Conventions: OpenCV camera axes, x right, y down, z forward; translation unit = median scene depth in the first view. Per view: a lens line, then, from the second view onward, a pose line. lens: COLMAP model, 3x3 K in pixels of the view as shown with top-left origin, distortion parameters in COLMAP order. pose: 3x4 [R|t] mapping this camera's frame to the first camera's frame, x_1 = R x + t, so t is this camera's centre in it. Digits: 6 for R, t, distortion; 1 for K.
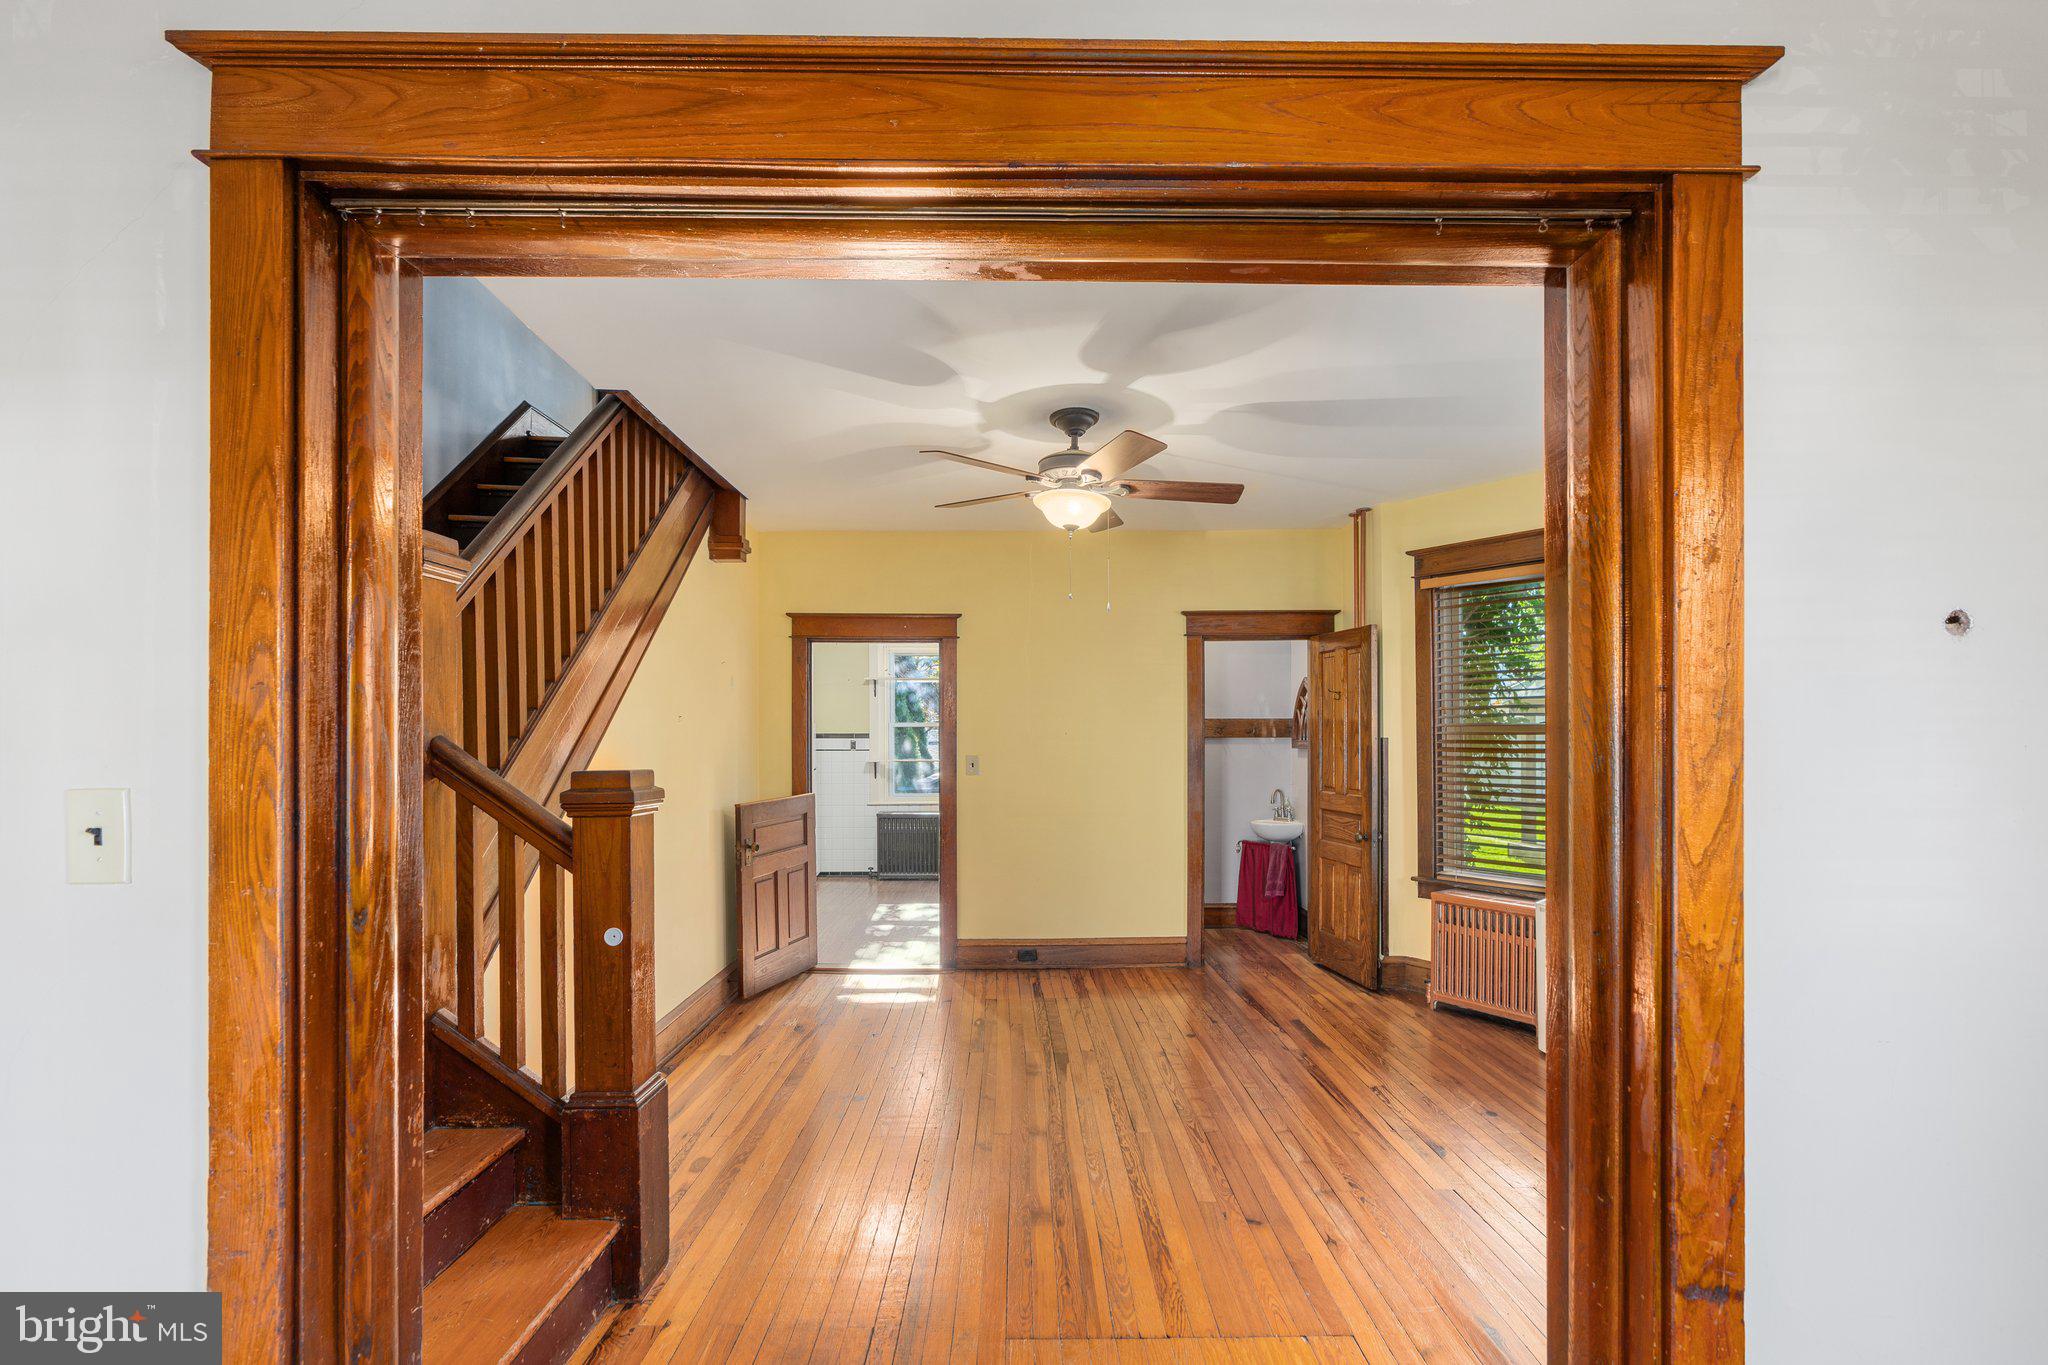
lens RADIAL K [[942.7, 0, 1029.9], [0, 942.7, 744.0], [0, 0, 1]] dist [-0.003284, 0.000065]
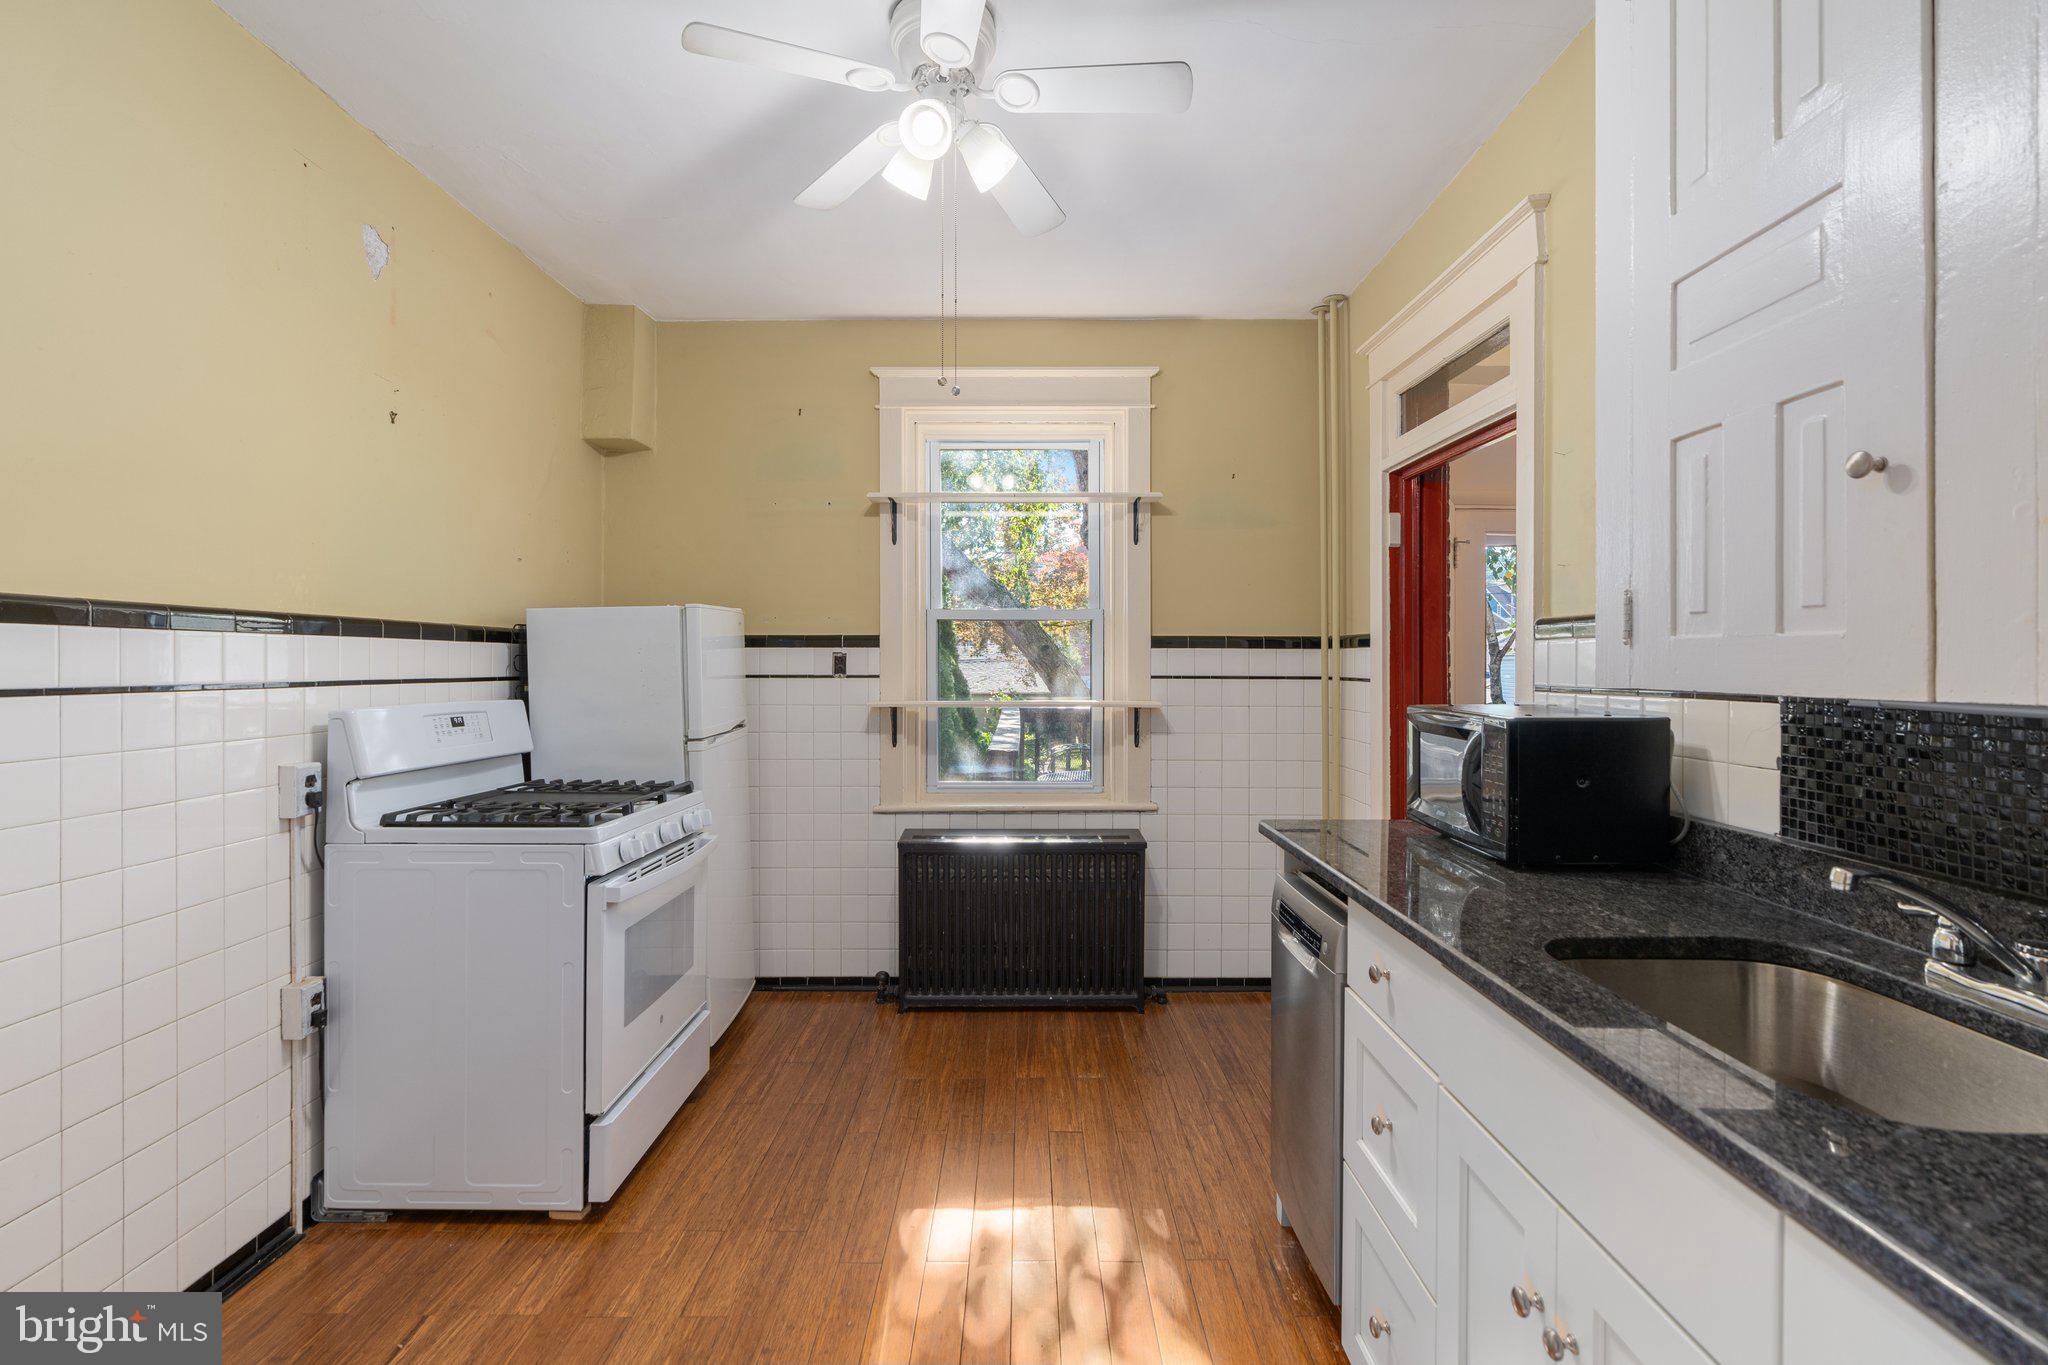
lens RADIAL K [[924.3, 0, 1021.0], [0, 924.3, 666.2], [0, 0, 1]] dist [-0.009972, -0.000003]
pose [[0.999969, 0.000849, -0.007857, -0.173552], [-0.000783, 0.999965, 0.008383, -0.002183], [0.007864, -0.008376, 0.999934, 0.984074]]
